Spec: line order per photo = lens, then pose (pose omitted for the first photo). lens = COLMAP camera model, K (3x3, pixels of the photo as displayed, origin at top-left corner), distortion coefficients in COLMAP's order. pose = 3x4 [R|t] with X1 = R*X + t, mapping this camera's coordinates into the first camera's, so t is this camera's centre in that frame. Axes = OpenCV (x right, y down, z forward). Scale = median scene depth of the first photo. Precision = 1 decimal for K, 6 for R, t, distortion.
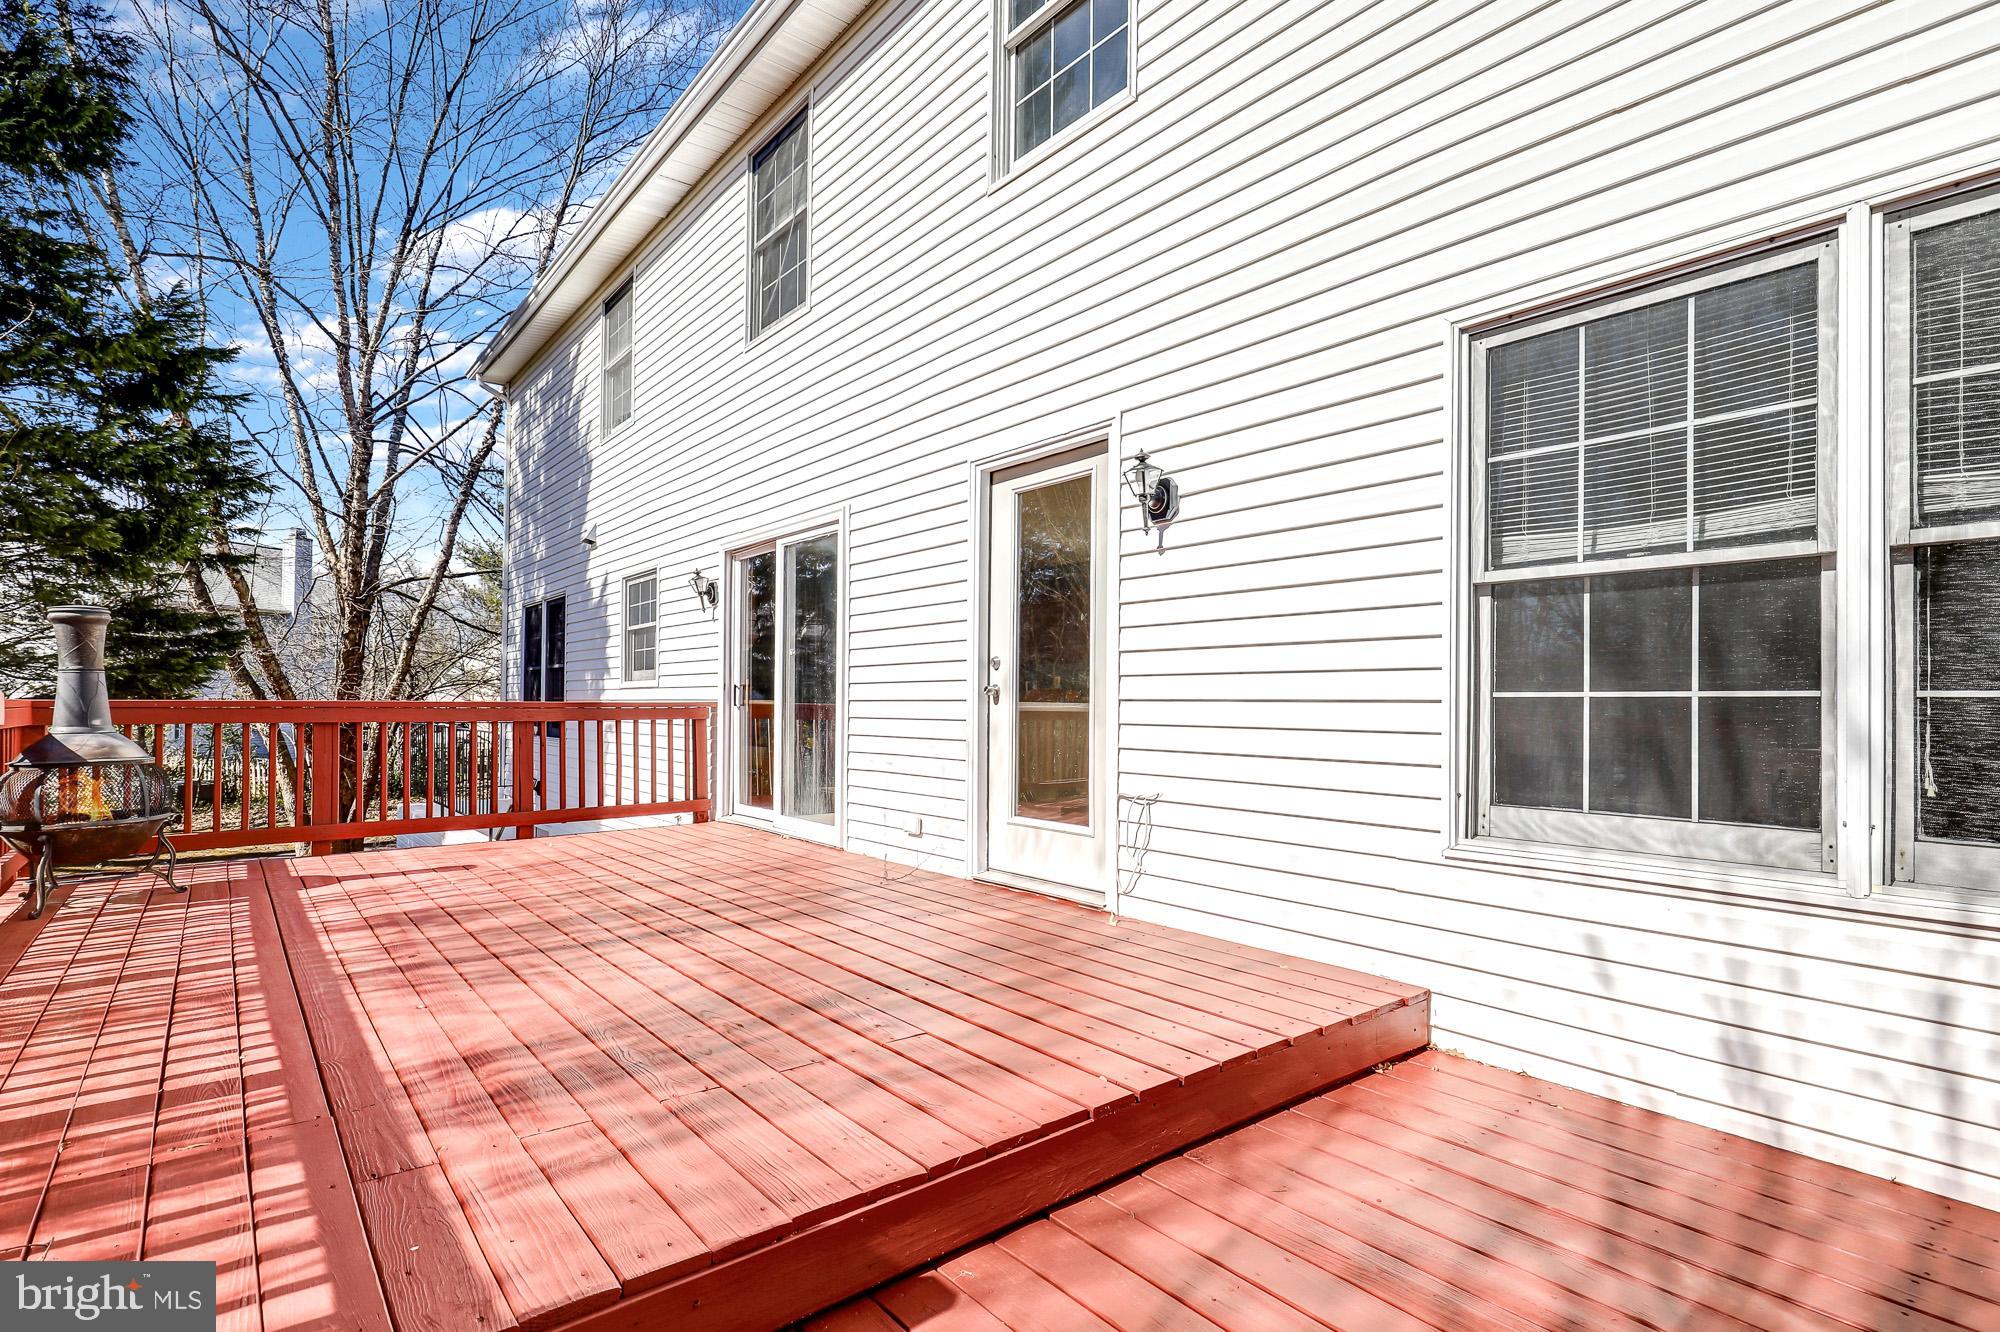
lens RADIAL K [[965.1, 0, 987.5], [0, 965.1, 696.9], [0, 0, 1]] dist [0.016167, -0.000174]
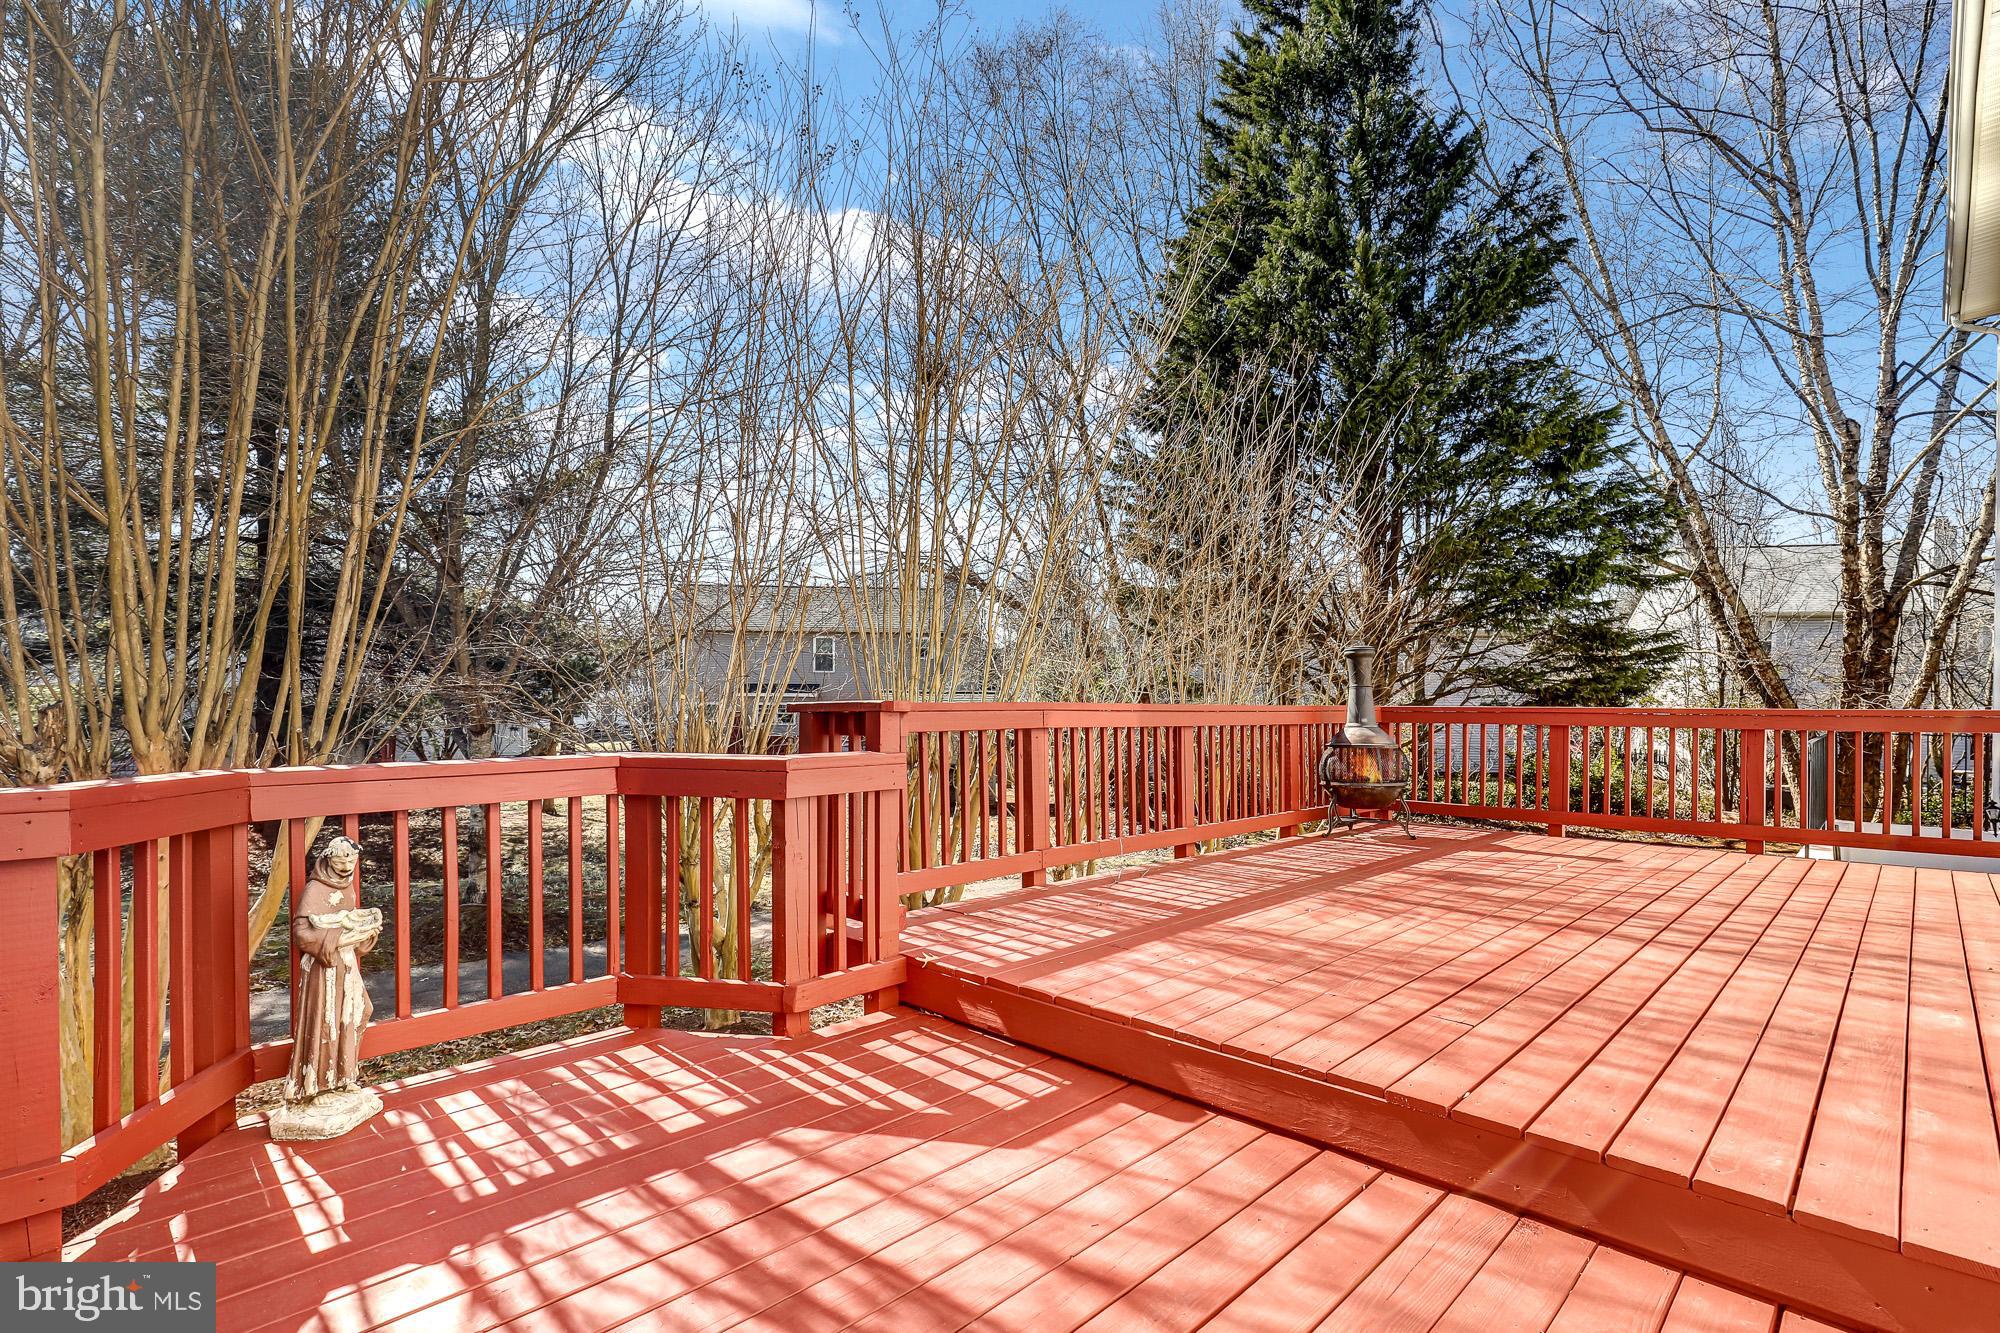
lens RADIAL K [[965.1, 0, 987.5], [0, 965.1, 697.4], [0, 0, 1]] dist [0.016167, -0.000174]
pose [[0.126399, -0.009579, -0.991933, 0.842785], [-0.000609, 0.999952, -0.009734, 0.009011], [0.991979, 0.001835, 0.126387, 0.334317]]
